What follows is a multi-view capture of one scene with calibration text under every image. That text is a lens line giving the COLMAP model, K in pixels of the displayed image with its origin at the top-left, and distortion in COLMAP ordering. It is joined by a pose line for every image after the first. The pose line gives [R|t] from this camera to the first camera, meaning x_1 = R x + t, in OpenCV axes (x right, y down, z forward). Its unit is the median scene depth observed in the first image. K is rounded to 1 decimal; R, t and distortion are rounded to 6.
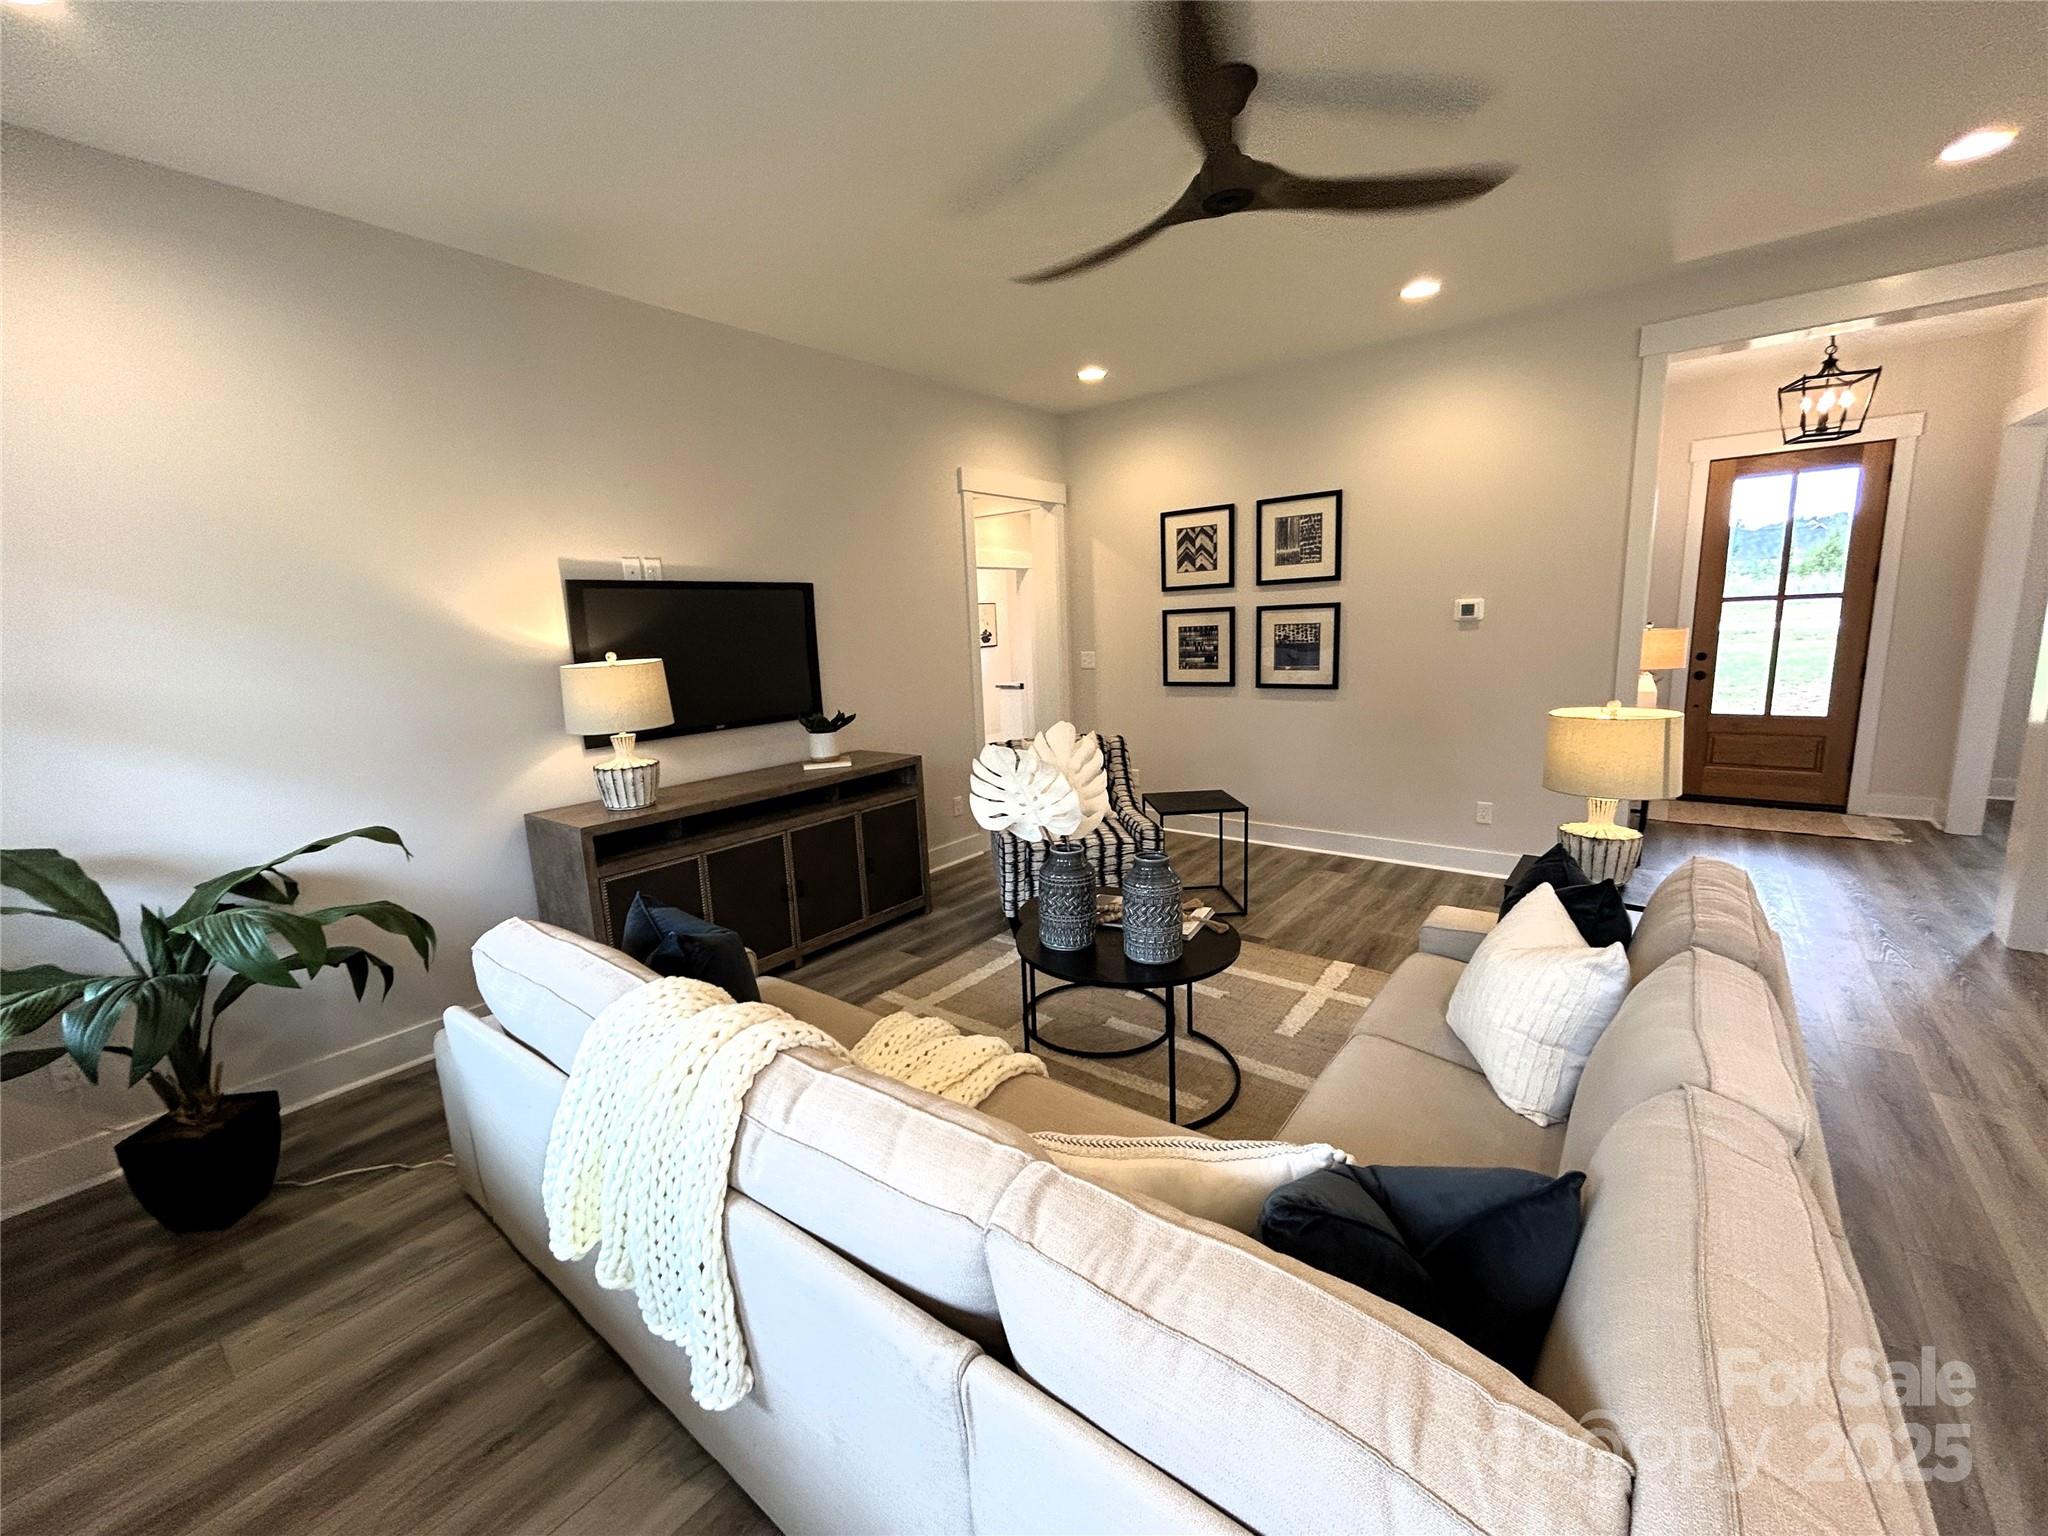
lens RADIAL K [[823.3, 0, 1018.1], [0, 823.3, 771.1], [0, 0, 1]] dist [-0.000708, -0.000202]
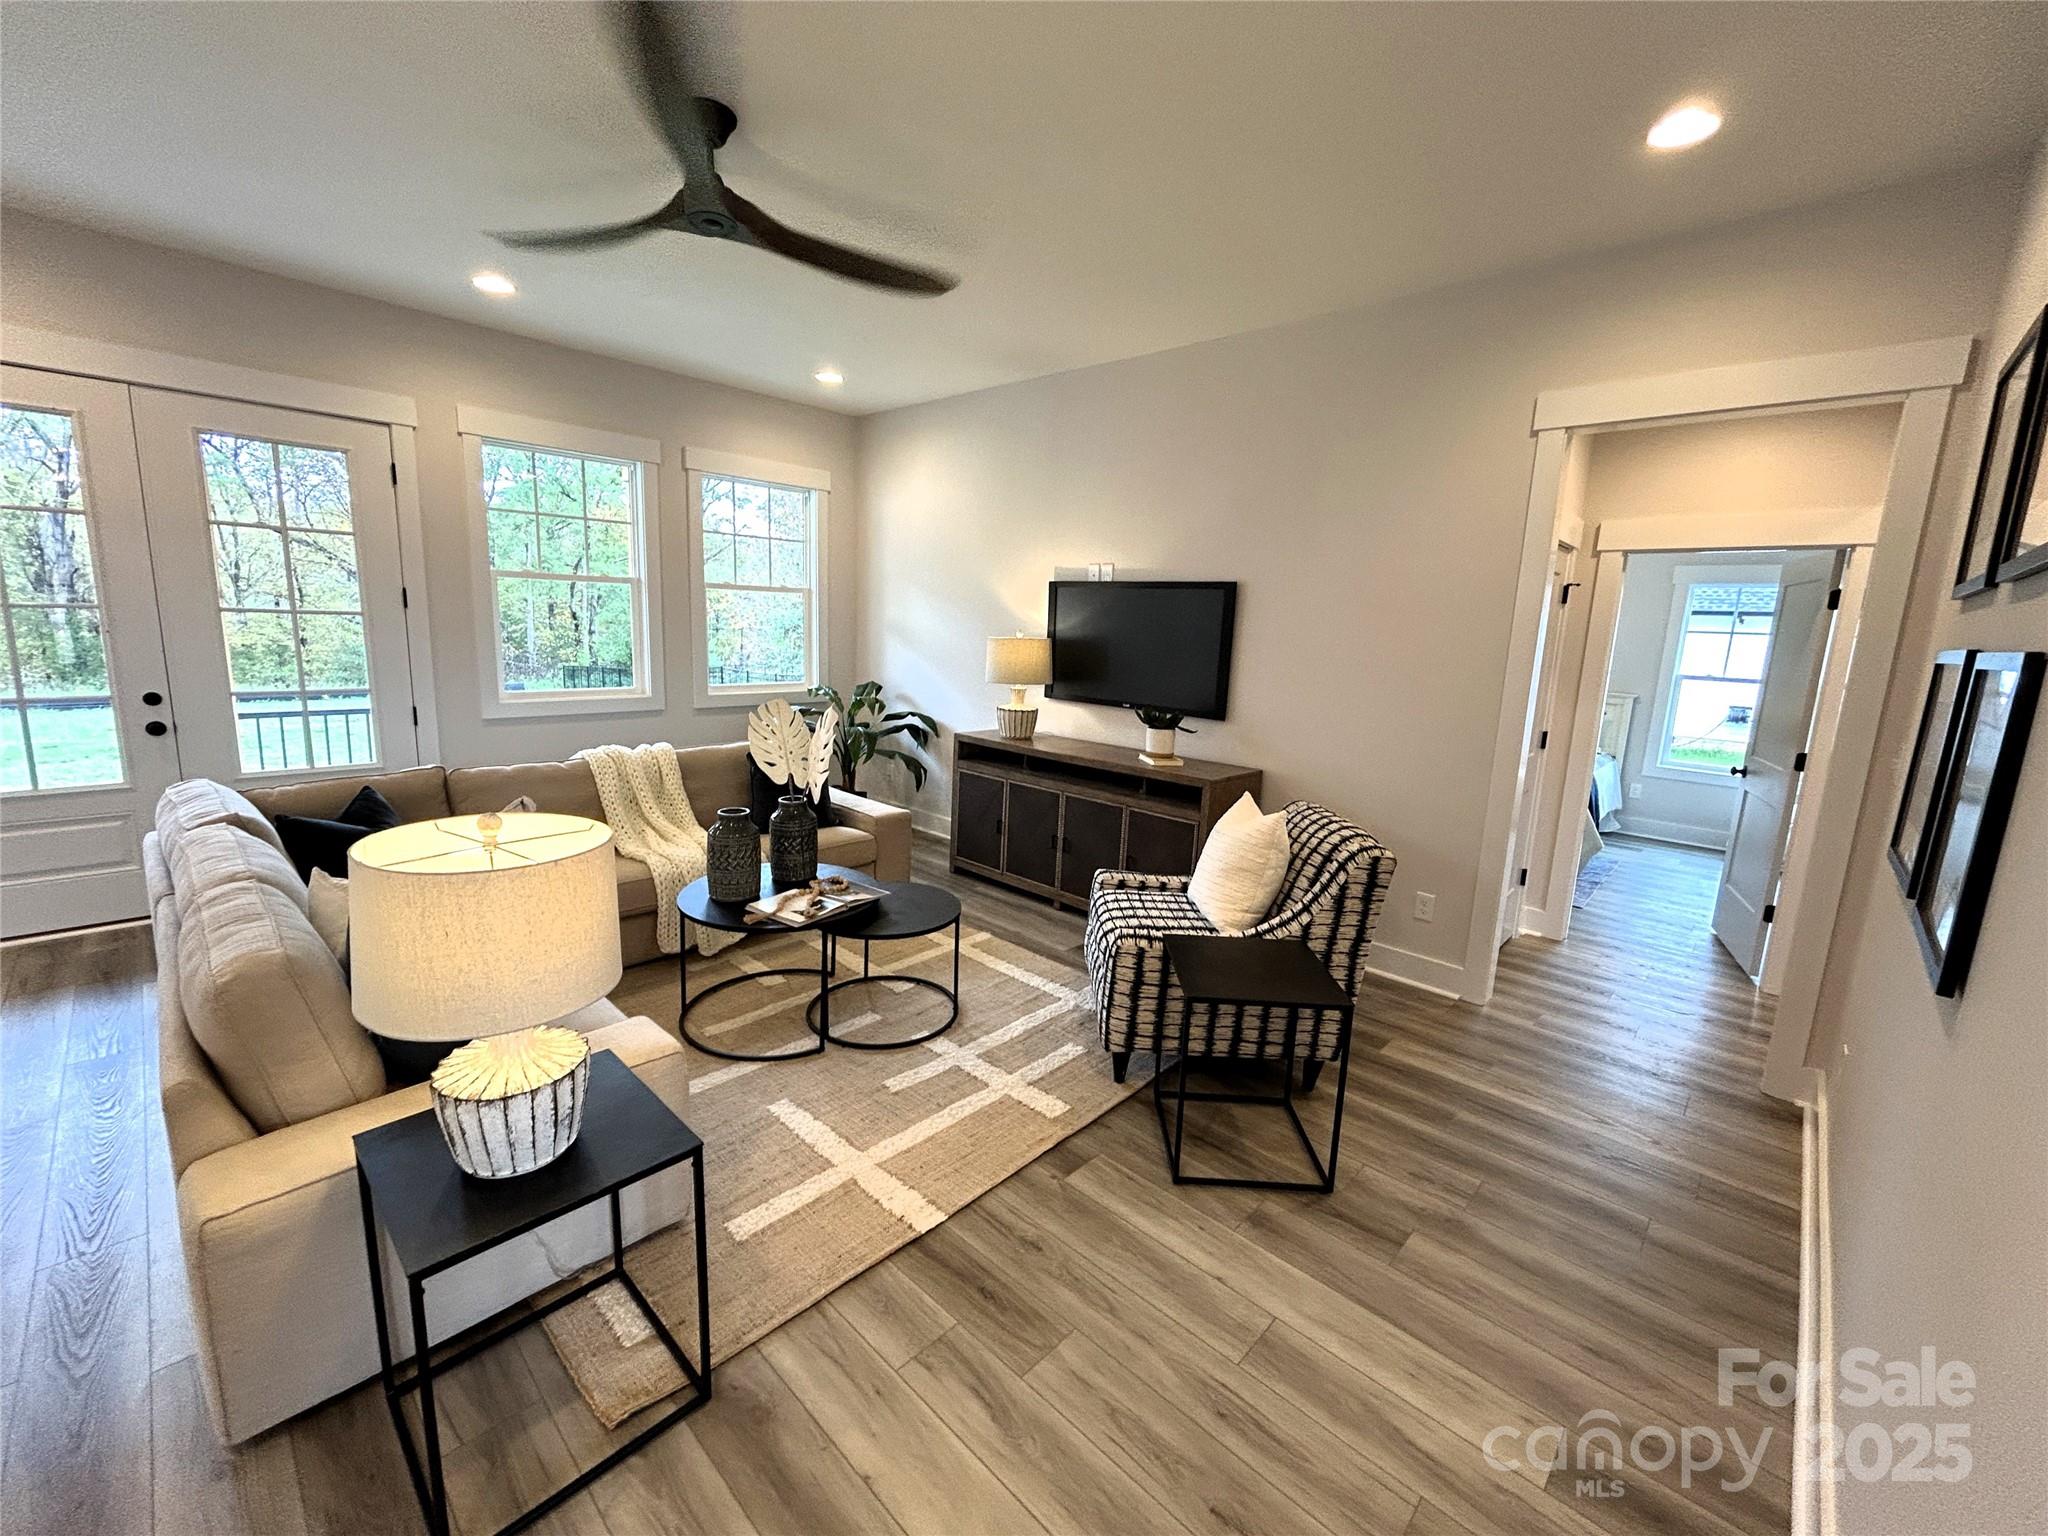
lens RADIAL K [[822.8, 0, 1024.0], [0, 822.8, 768.0], [0, 0, 1]] dist [0.001202, -0.000021]
pose [[-0.082489, 0.214365, -0.973264, 0.634548], [-0.218451, 0.948953, 0.227525, -0.159174], [0.972355, 0.231379, -0.031450, 0.713559]]
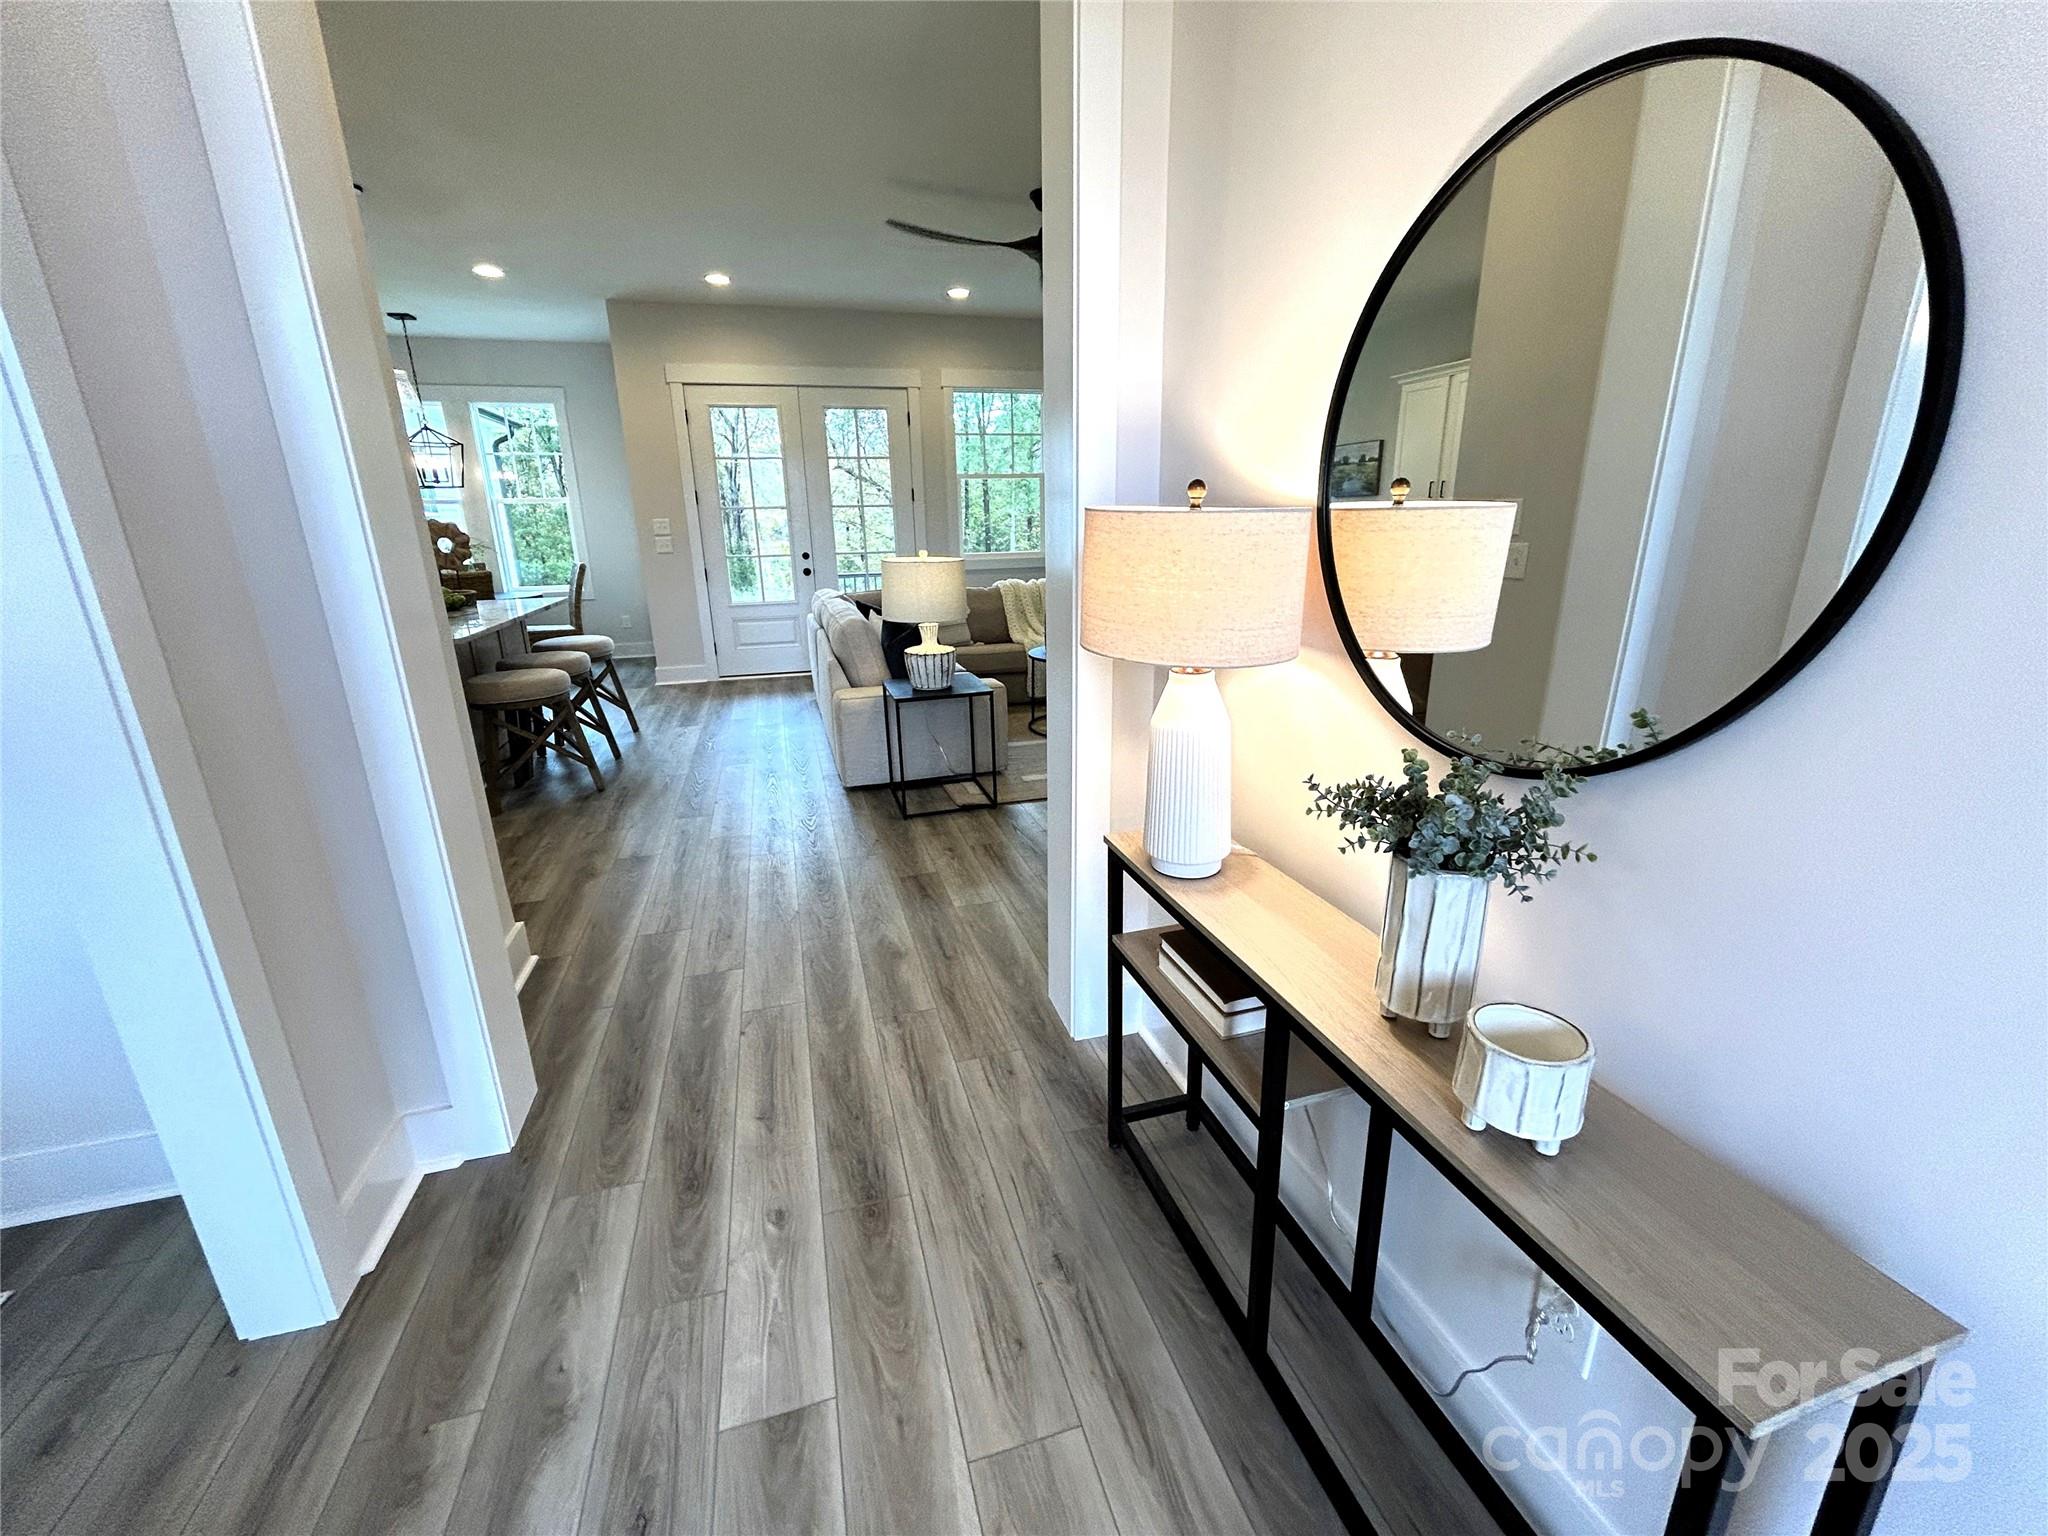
lens RADIAL K [[830.0, 0, 1019.4], [0, 830.0, 764.2], [0, 0, 1]] dist [0.000164, -0.000153]
pose [[-0.571547, 0.284371, -0.769719, 0.955539], [-0.103083, 0.905717, 0.411158, -0.179587], [0.814069, 0.314341, -0.488346, 1.023360]]
